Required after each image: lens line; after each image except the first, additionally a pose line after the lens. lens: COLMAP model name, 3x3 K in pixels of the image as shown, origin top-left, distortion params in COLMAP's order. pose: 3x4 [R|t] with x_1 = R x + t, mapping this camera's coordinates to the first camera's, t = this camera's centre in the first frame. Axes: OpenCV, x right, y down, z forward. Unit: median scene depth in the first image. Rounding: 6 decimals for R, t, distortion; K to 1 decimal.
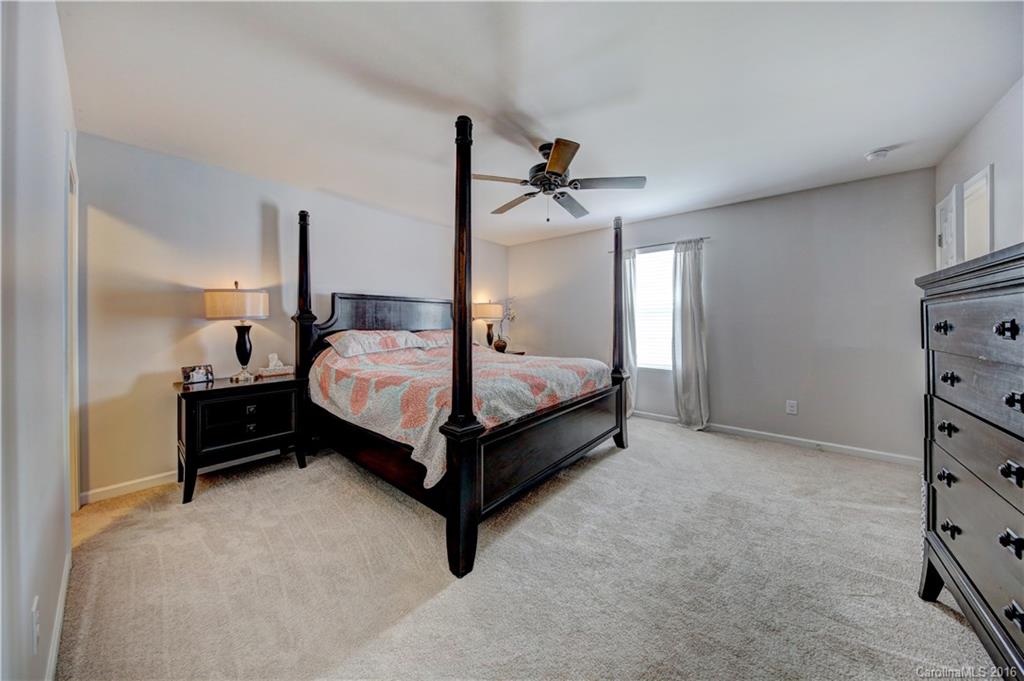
lens RADIAL K [[341.5, 0, 513.5], [0, 341.5, 327.6], [0, 0, 1]] dist [-0.000680, -0.000046]
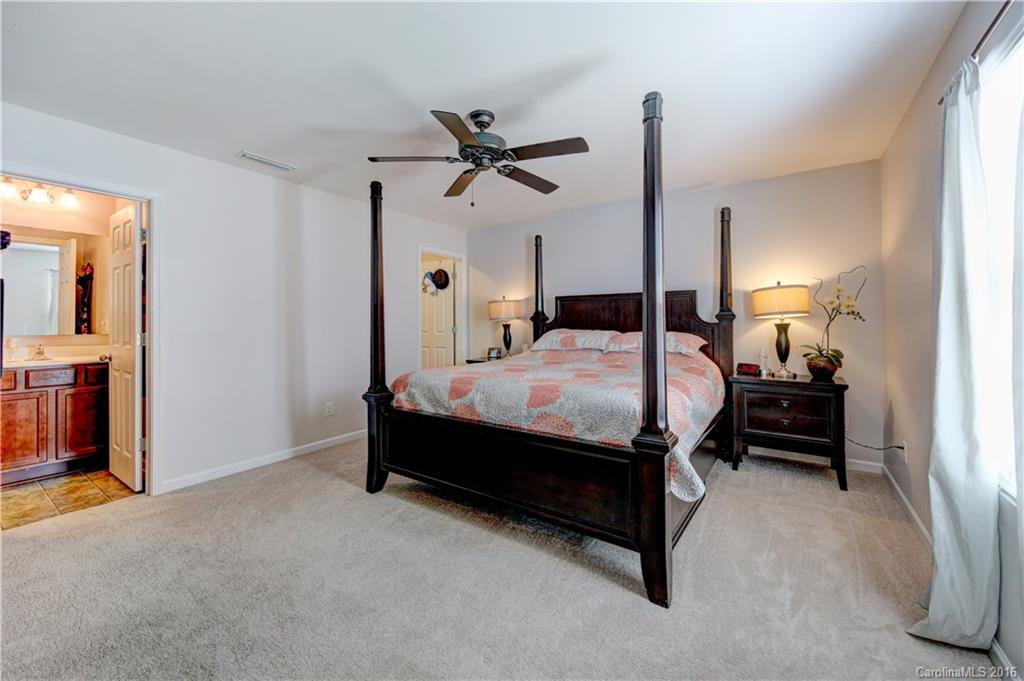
lens RADIAL K [[394.8, 0, 520.1], [0, 394.8, 314.3], [0, 0, 1]] dist [0.000793, -0.000087]
pose [[0.093953, -0.010857, -0.995517, 1.069214], [-0.014546, 0.999819, -0.012277, -0.028866], [0.995470, 0.015635, 0.093778, 0.966309]]
